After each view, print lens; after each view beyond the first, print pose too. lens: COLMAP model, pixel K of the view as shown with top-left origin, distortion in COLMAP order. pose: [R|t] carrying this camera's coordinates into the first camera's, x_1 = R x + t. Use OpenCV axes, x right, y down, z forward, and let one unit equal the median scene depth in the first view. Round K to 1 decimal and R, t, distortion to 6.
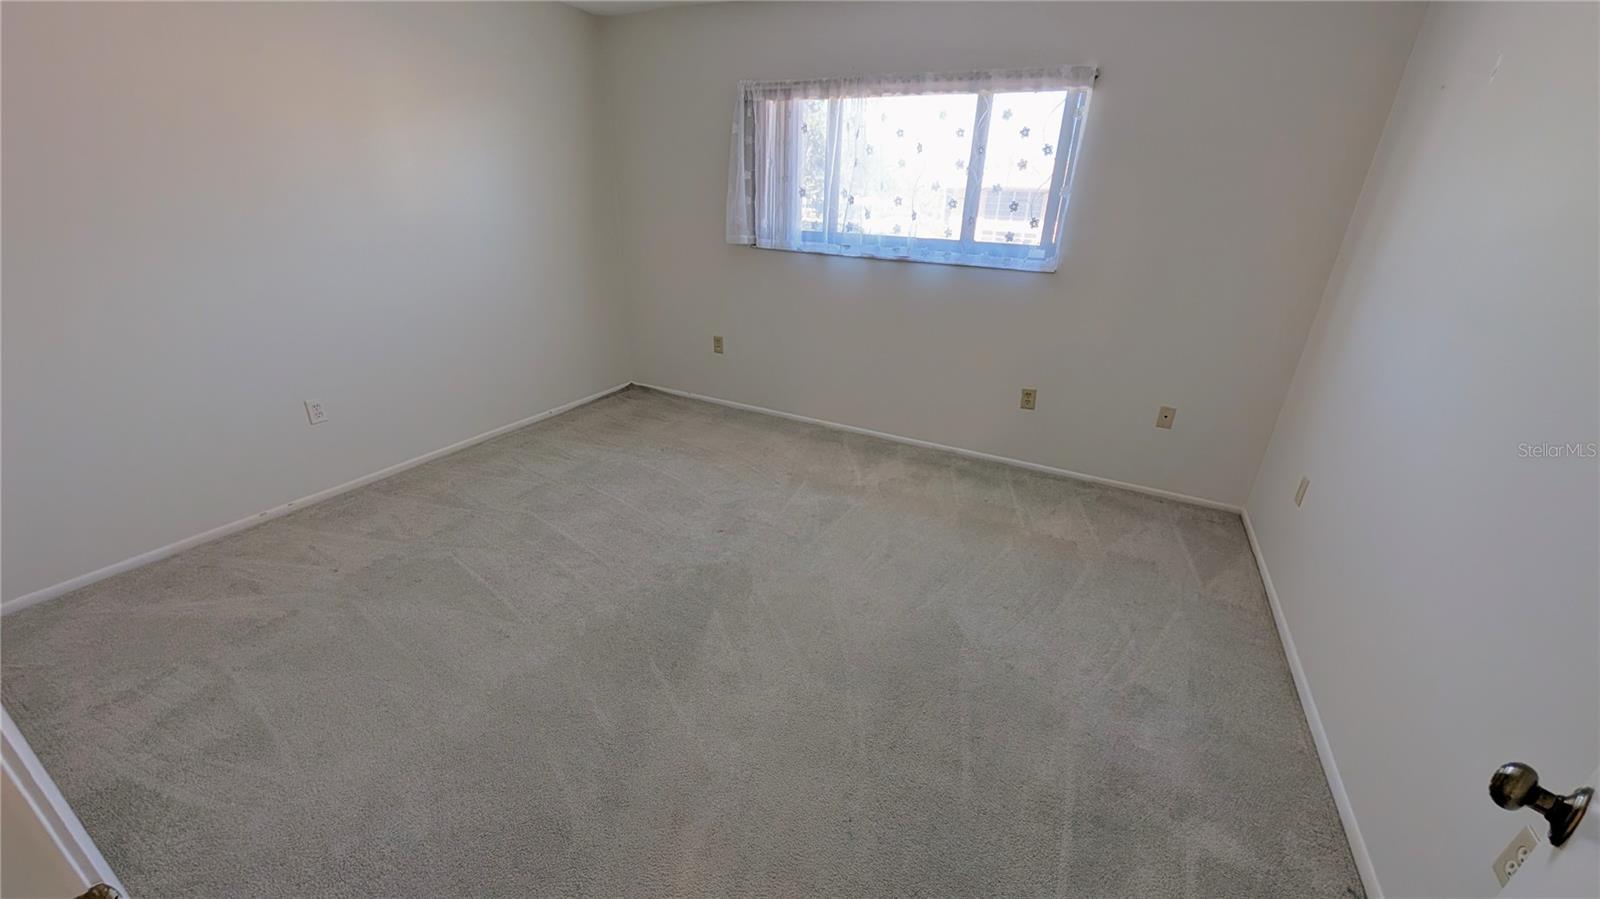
lens RADIAL K [[601.3, 0, 799.4], [0, 601.3, 447.9], [0, 0, 1]] dist [-0.000617, 0.000556]
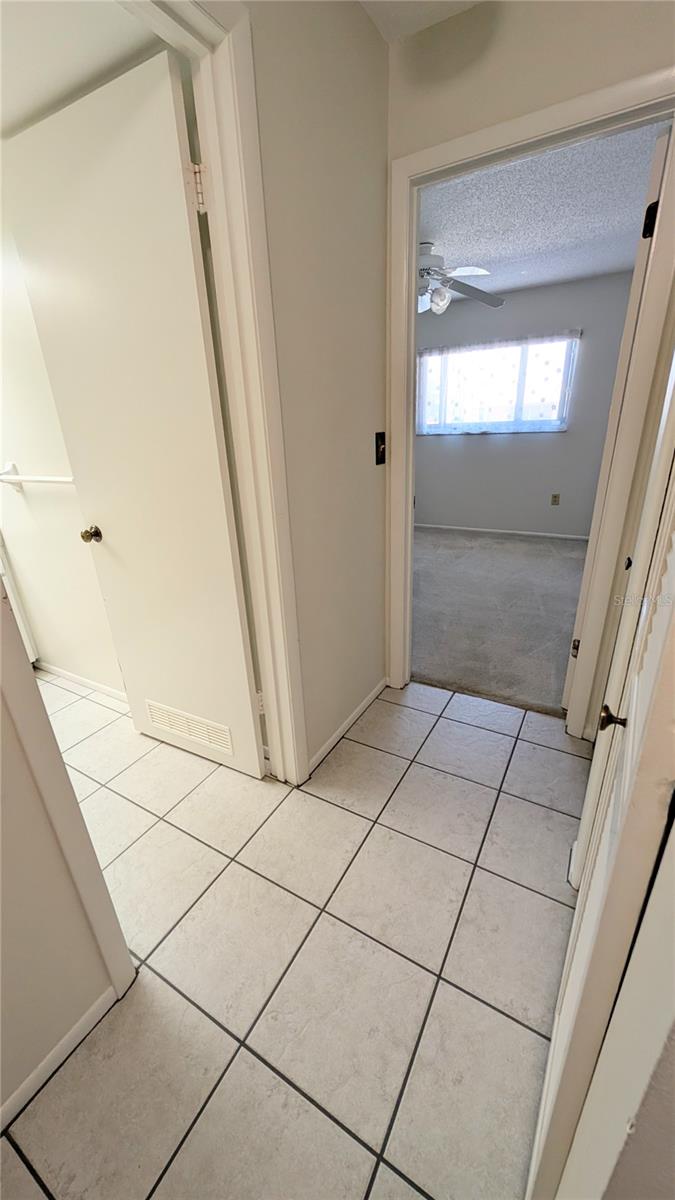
lens RADIAL K [[451.0, 0, 339.5], [0, 451.0, 600.9], [0, 0, 1]] dist [-0.000617, 0.000556]
pose [[0.995787, -0.046331, -0.079129, -0.212493], [0.044636, 0.998737, -0.023060, 0.250144], [0.080098, 0.019431, 0.996598, -0.497959]]
